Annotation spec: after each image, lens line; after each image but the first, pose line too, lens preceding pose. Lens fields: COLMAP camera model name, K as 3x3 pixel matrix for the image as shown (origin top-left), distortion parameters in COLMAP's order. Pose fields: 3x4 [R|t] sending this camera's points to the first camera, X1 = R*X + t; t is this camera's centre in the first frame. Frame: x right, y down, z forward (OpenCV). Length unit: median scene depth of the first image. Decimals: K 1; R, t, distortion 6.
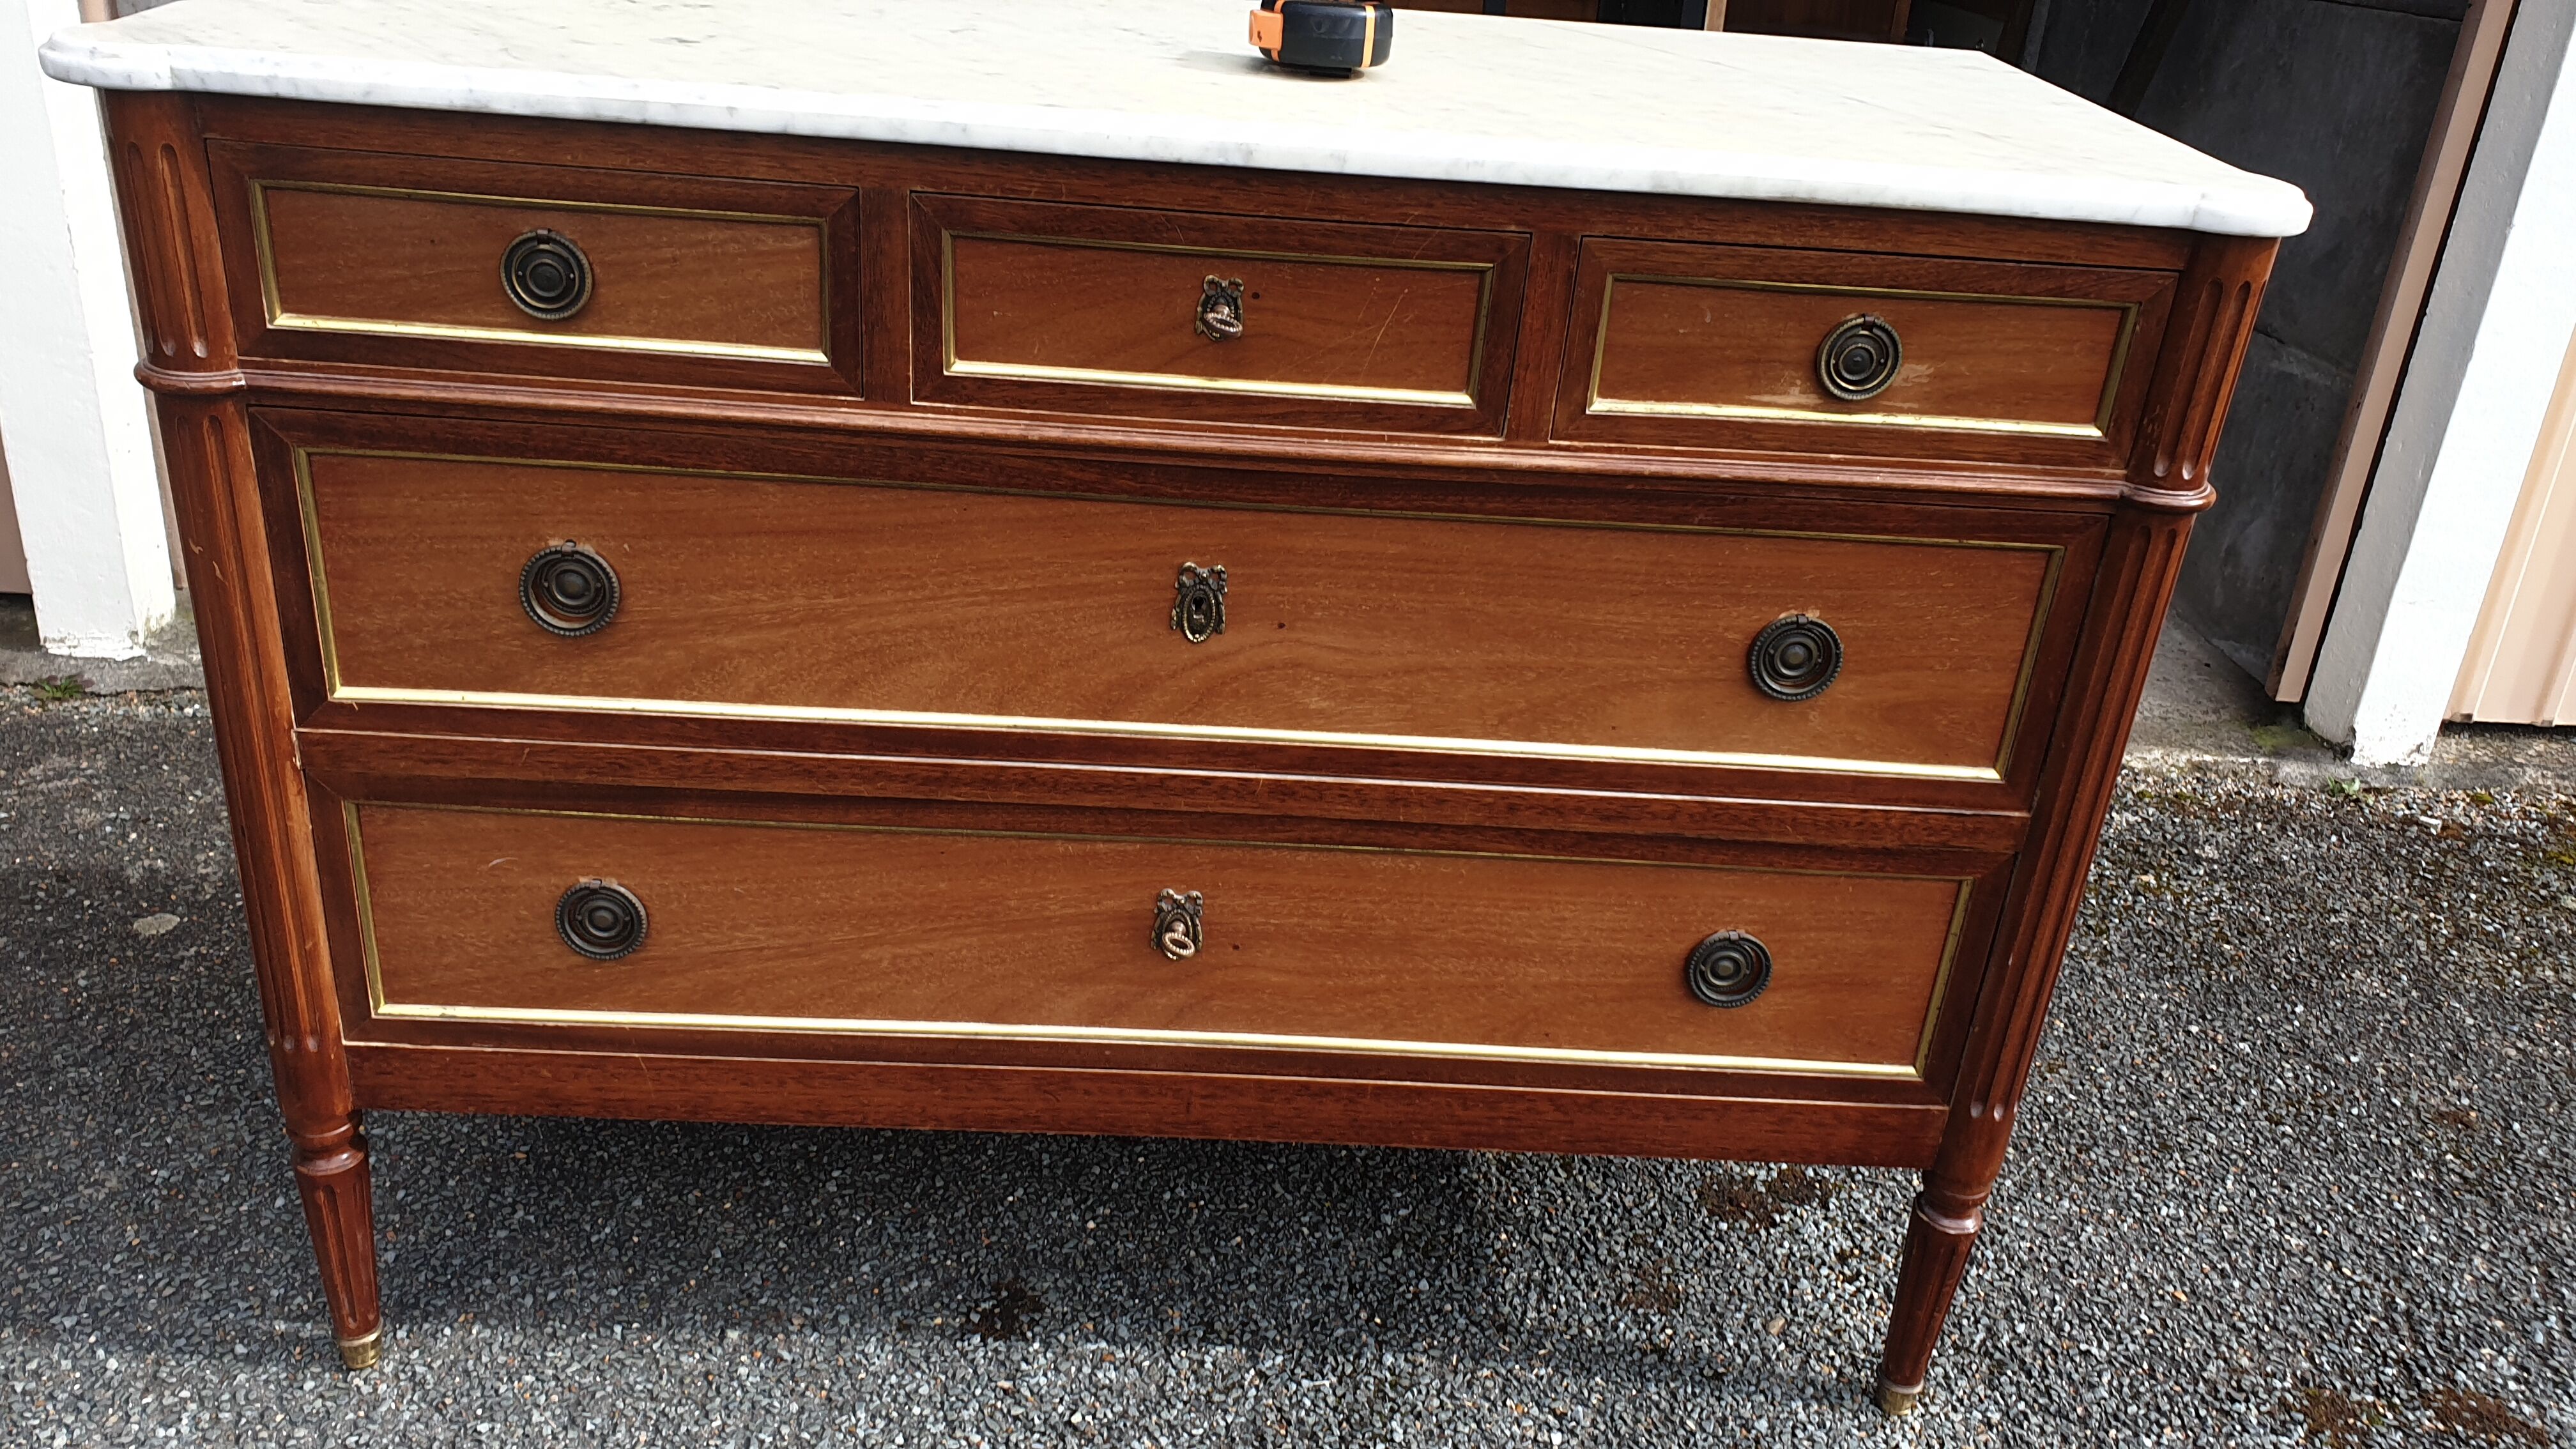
lens RADIAL K [[2042.3, 0, 1244.3], [0, 2042.3, 653.4], [0, 0, 1]] dist [-0.016679, 0.061801]
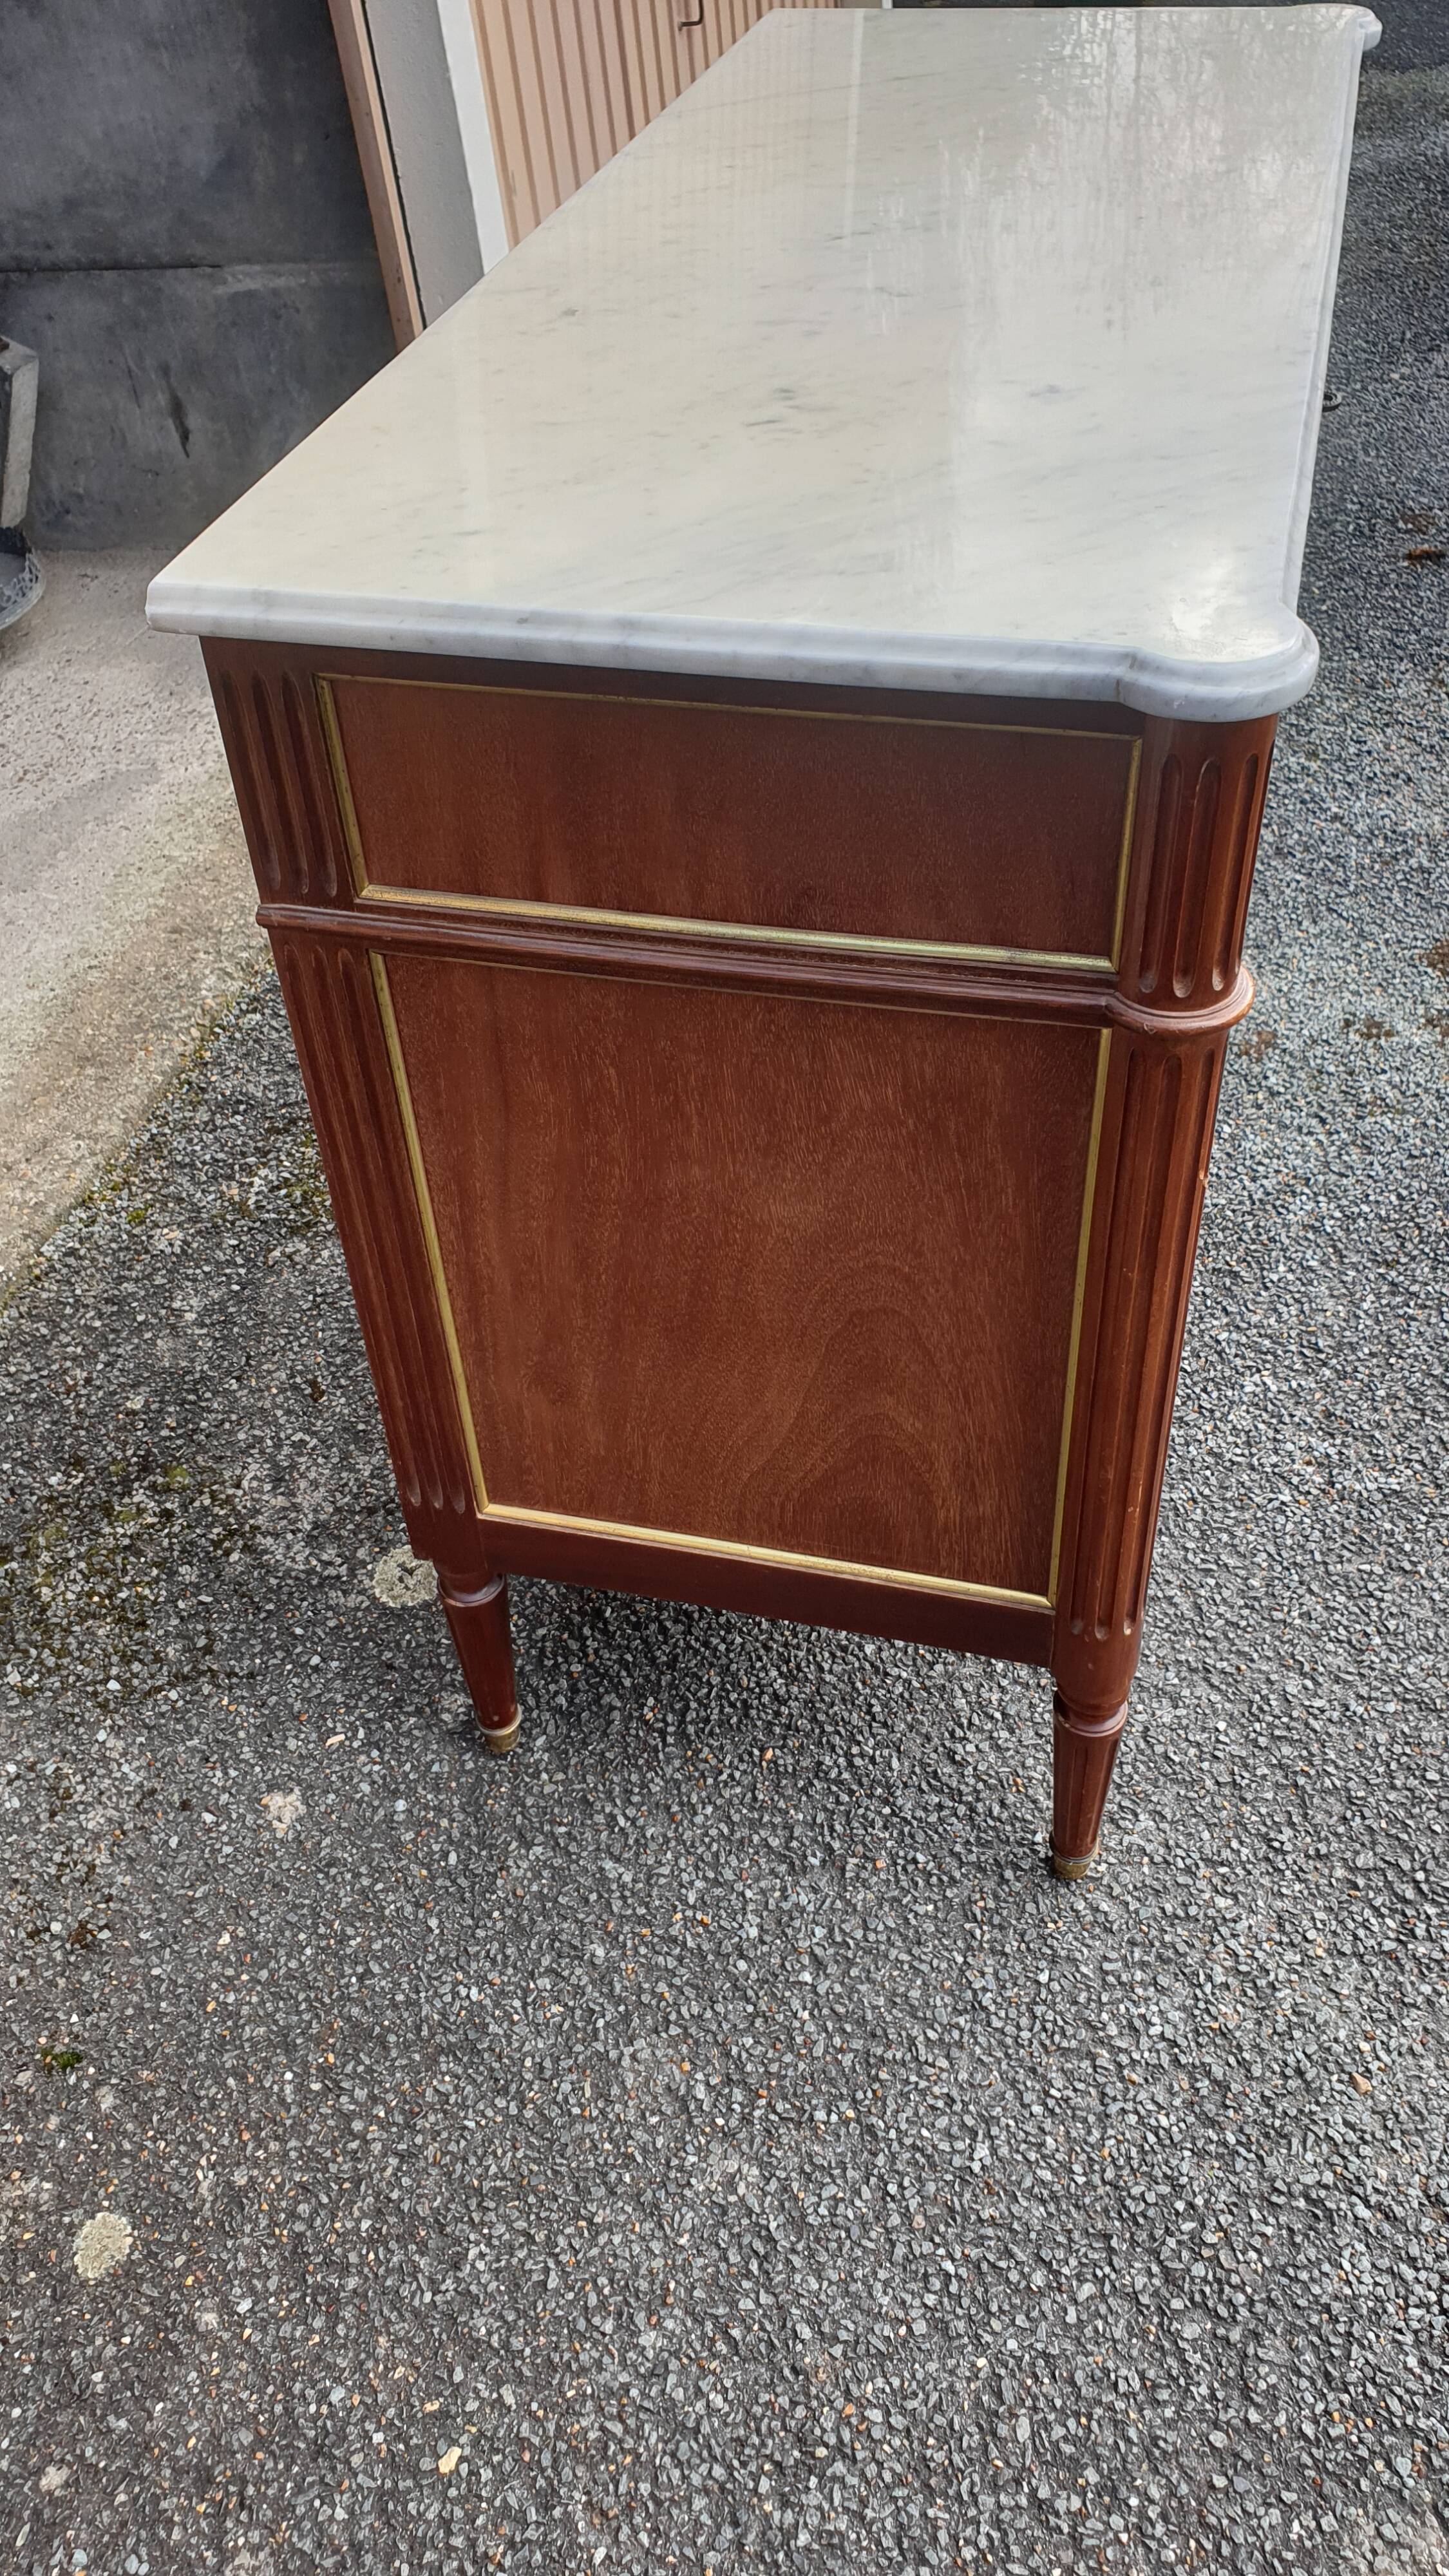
lens RADIAL K [[2032.1, 0, 720.3], [0, 2032.1, 1269.9], [0, 0, 1]] dist [0.018097, 0.004948]
pose [[0.277097, -0.702953, 0.655038, -1.111793], [0.474605, 0.692897, 0.542811, -0.561673], [-0.835444, 0.160473, 0.525625, 0.701851]]
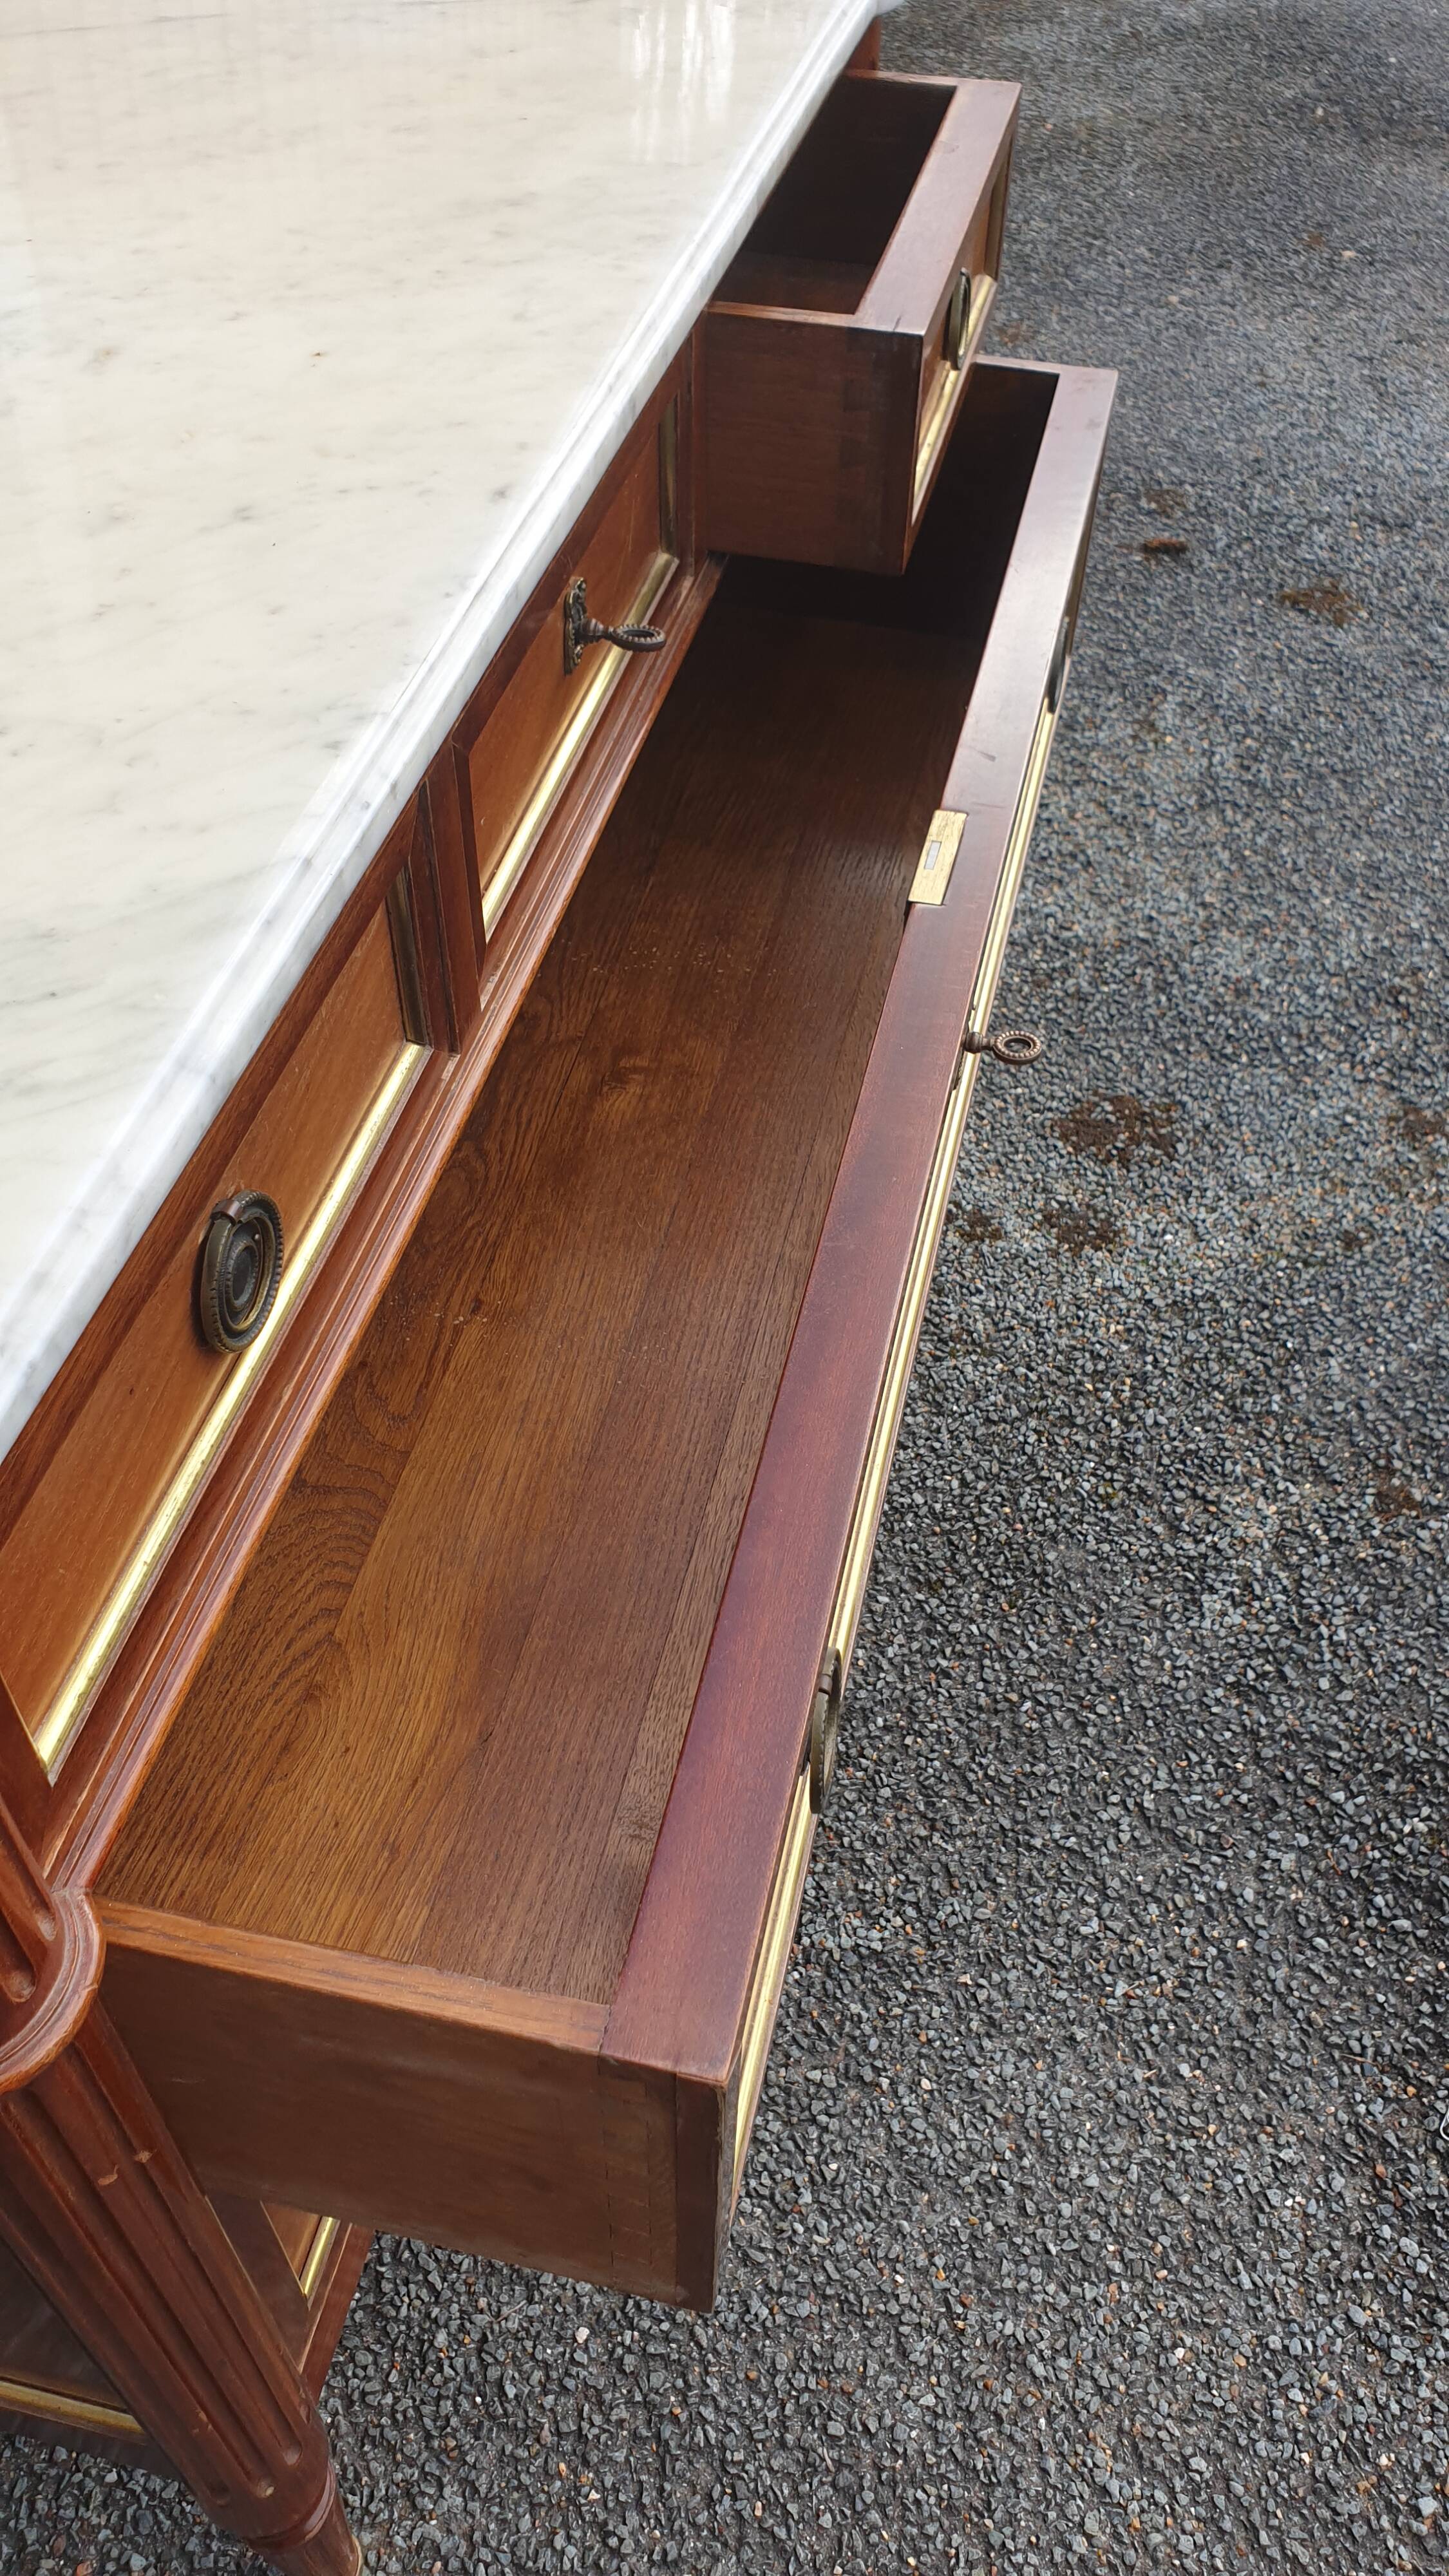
lens RADIAL K [[2032.1, 0, 728.7], [0, 2032.1, 1299.2], [0, 0, 1]] dist [0.018097, 0.004948]
pose [[0.260982, -0.759359, 0.596040, -0.589113], [0.421252, 0.645134, 0.637456, -0.435152], [-0.868582, 0.084719, 0.488249, 0.580567]]
